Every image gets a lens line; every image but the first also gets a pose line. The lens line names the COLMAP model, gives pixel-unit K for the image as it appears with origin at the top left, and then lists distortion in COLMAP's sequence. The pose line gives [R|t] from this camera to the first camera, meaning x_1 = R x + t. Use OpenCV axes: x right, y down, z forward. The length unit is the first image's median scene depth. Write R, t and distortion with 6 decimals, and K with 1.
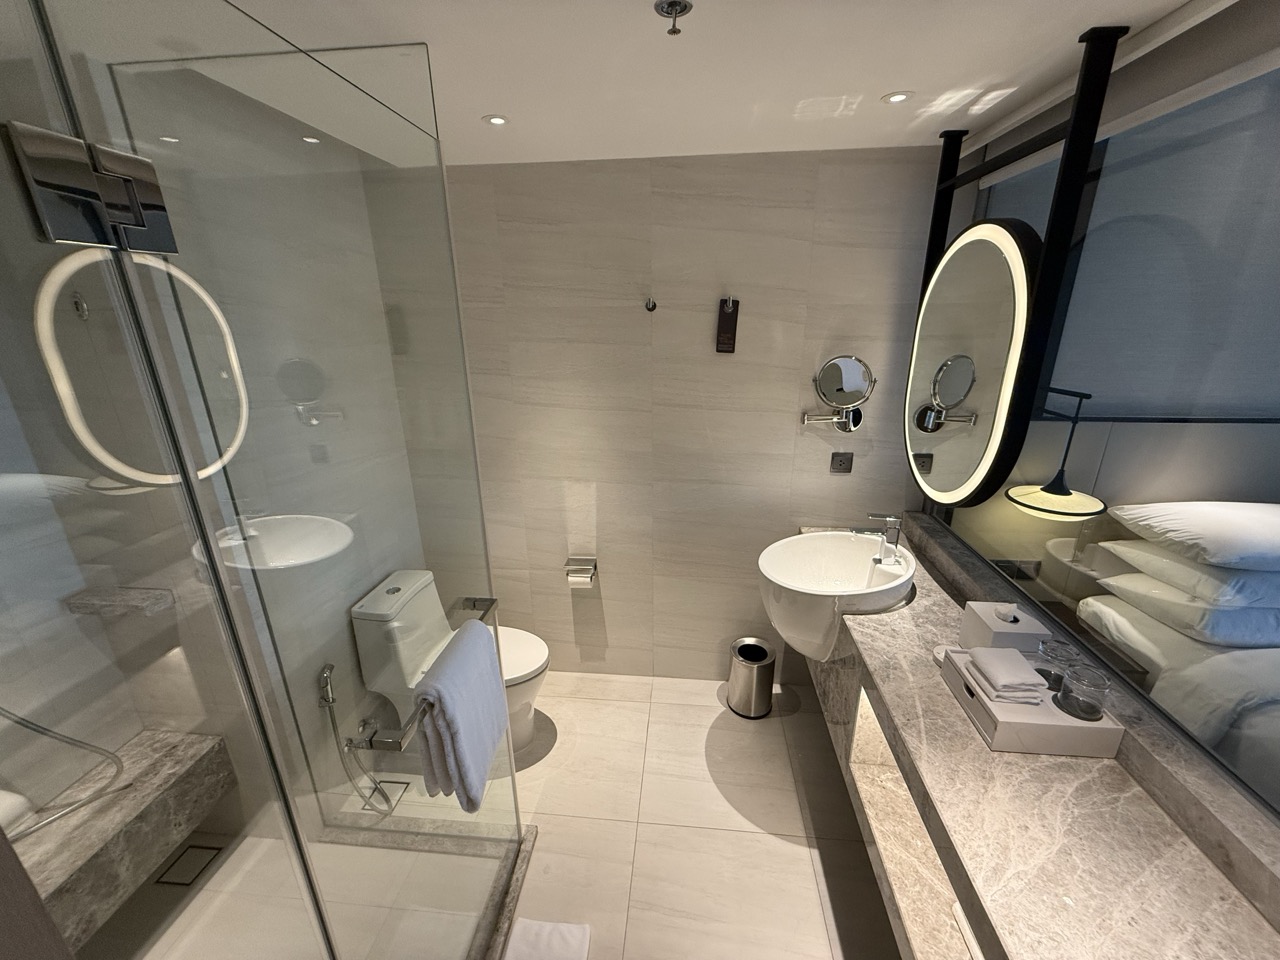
lens RADIAL K [[511.6, 0, 637.7], [0, 511.6, 480.4], [0, 0, 1]] dist [-0.000462, 0.000221]
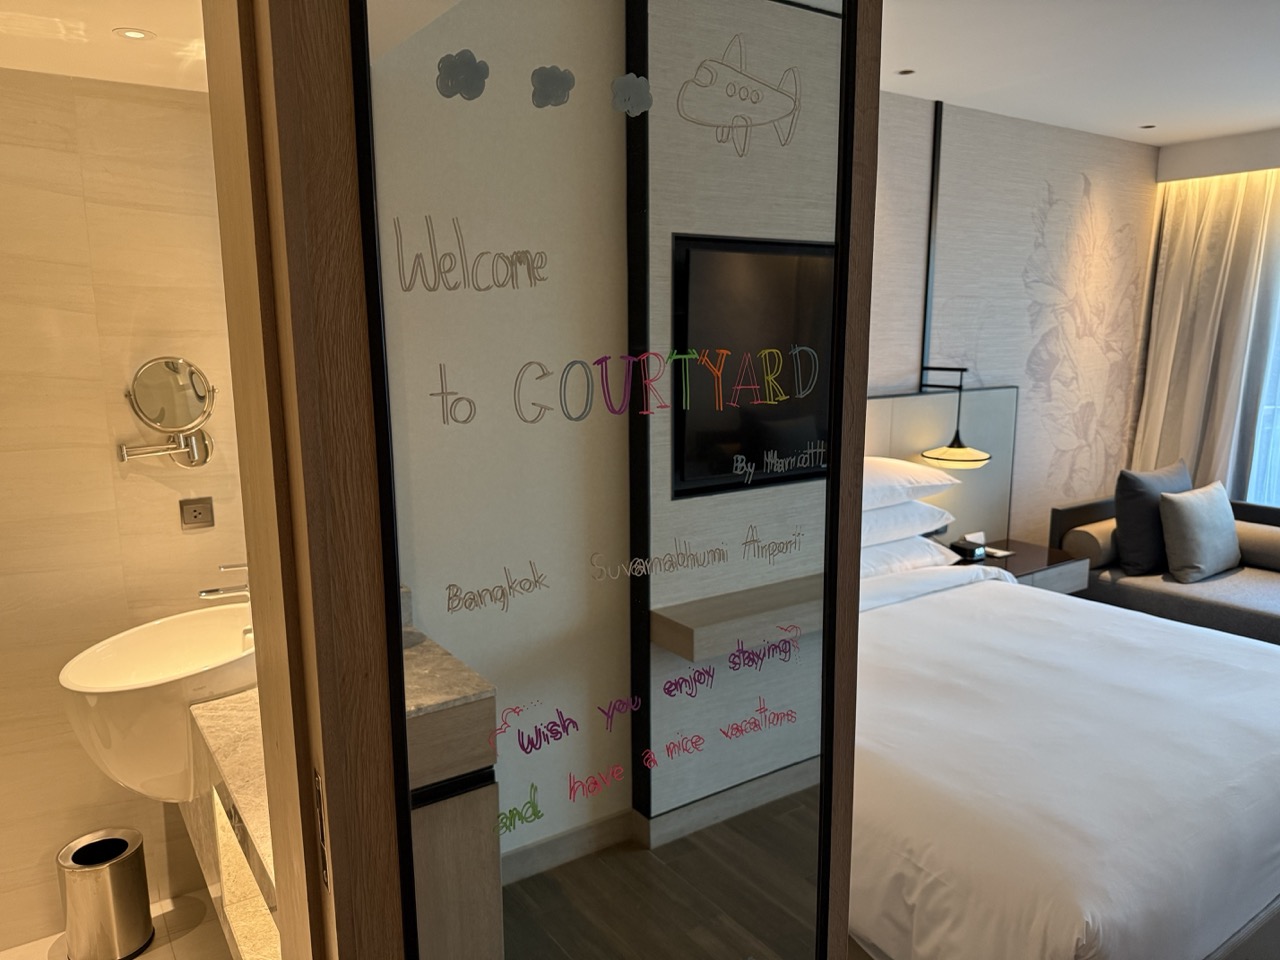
lens RADIAL K [[911.7, 0, 641.0], [0, 911.7, 486.8], [0, 0, 1]] dist [-0.002308, -0.006213]
pose [[0.765104, -0.105578, 0.635192, 0.107994], [0.200719, 0.976420, -0.079475, 0.182876], [-0.611823, 0.188302, 0.768254, -0.370680]]
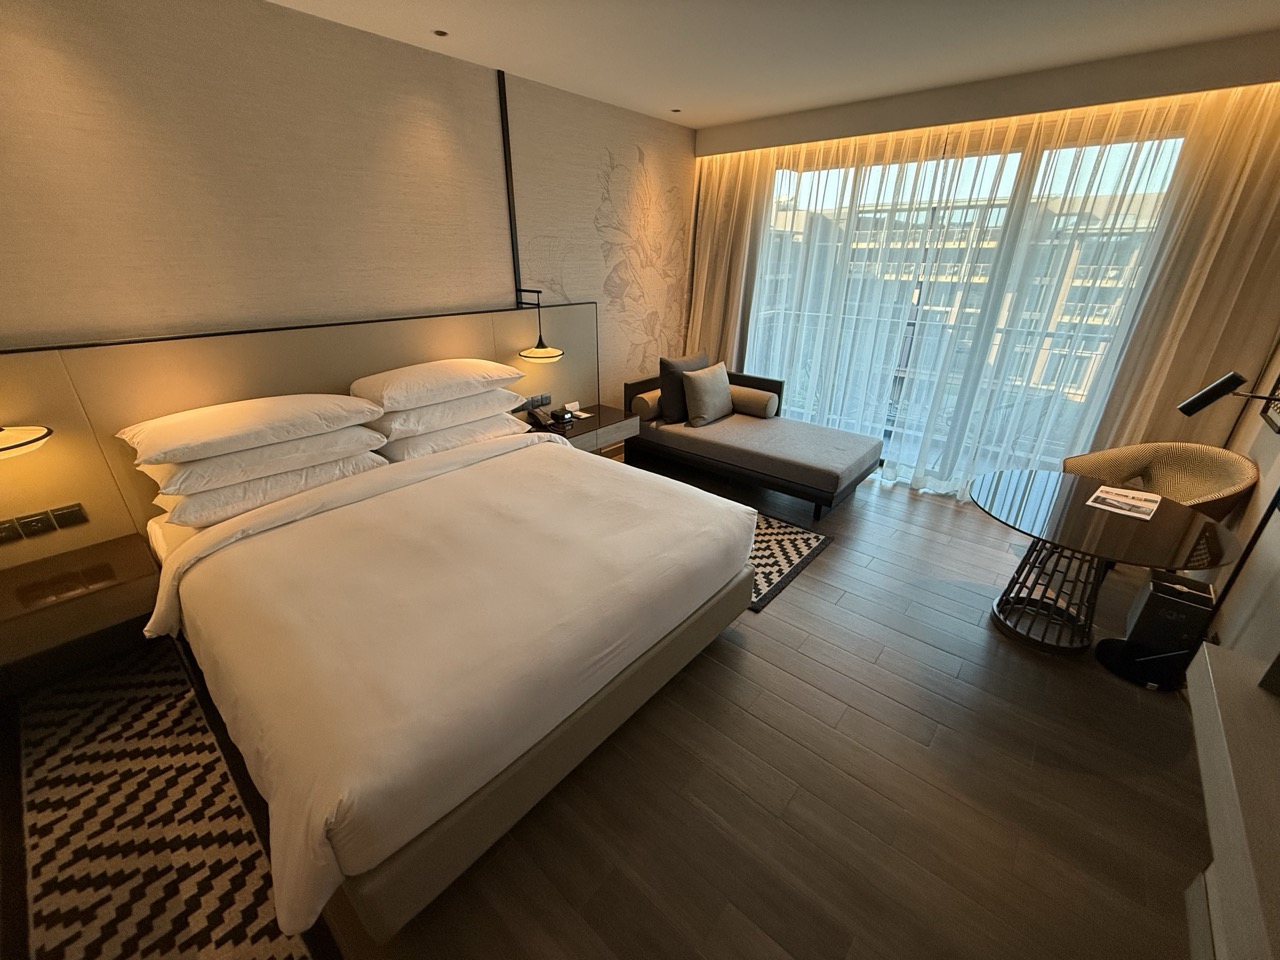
lens RADIAL K [[511.6, 0, 637.7], [0, 511.6, 480.4], [0, 0, 1]] dist [-0.000462, 0.000221]
pose [[0.577141, -0.315267, 0.753336, 0.866445], [0.246610, 0.946694, 0.207255, 0.226054], [-0.778519, 0.066165, 0.624124, -0.550279]]
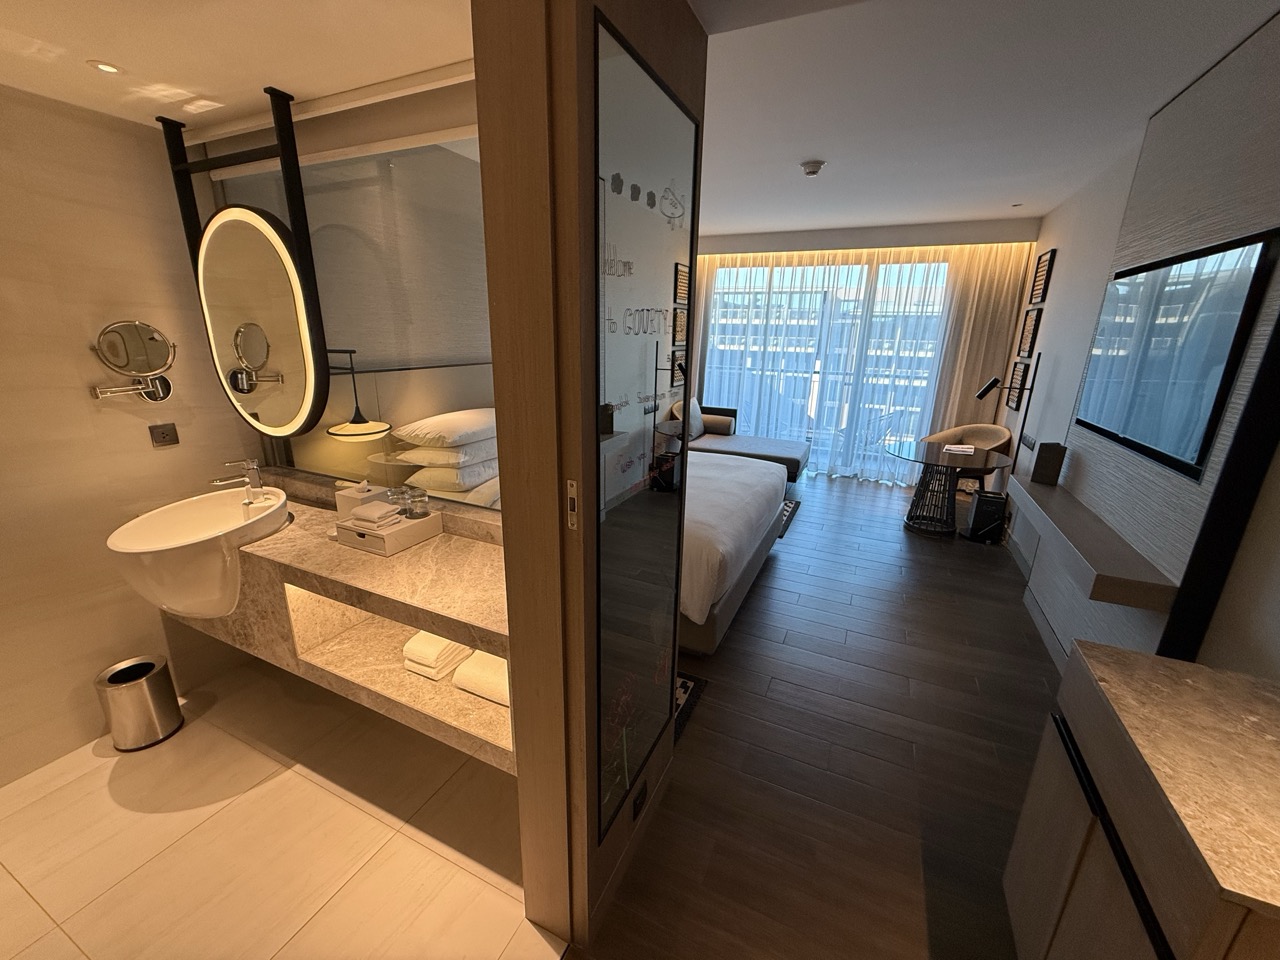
lens RADIAL K [[510.9, 0, 640.0], [0, 510.9, 480.0], [0, 0, 1]] dist [0.001688, 0.000107]
pose [[0.329476, -0.248915, 0.910762, -0.263658], [0.277069, 0.947643, 0.158763, 0.178750], [-0.902595, 0.200035, 0.381193, -0.210568]]
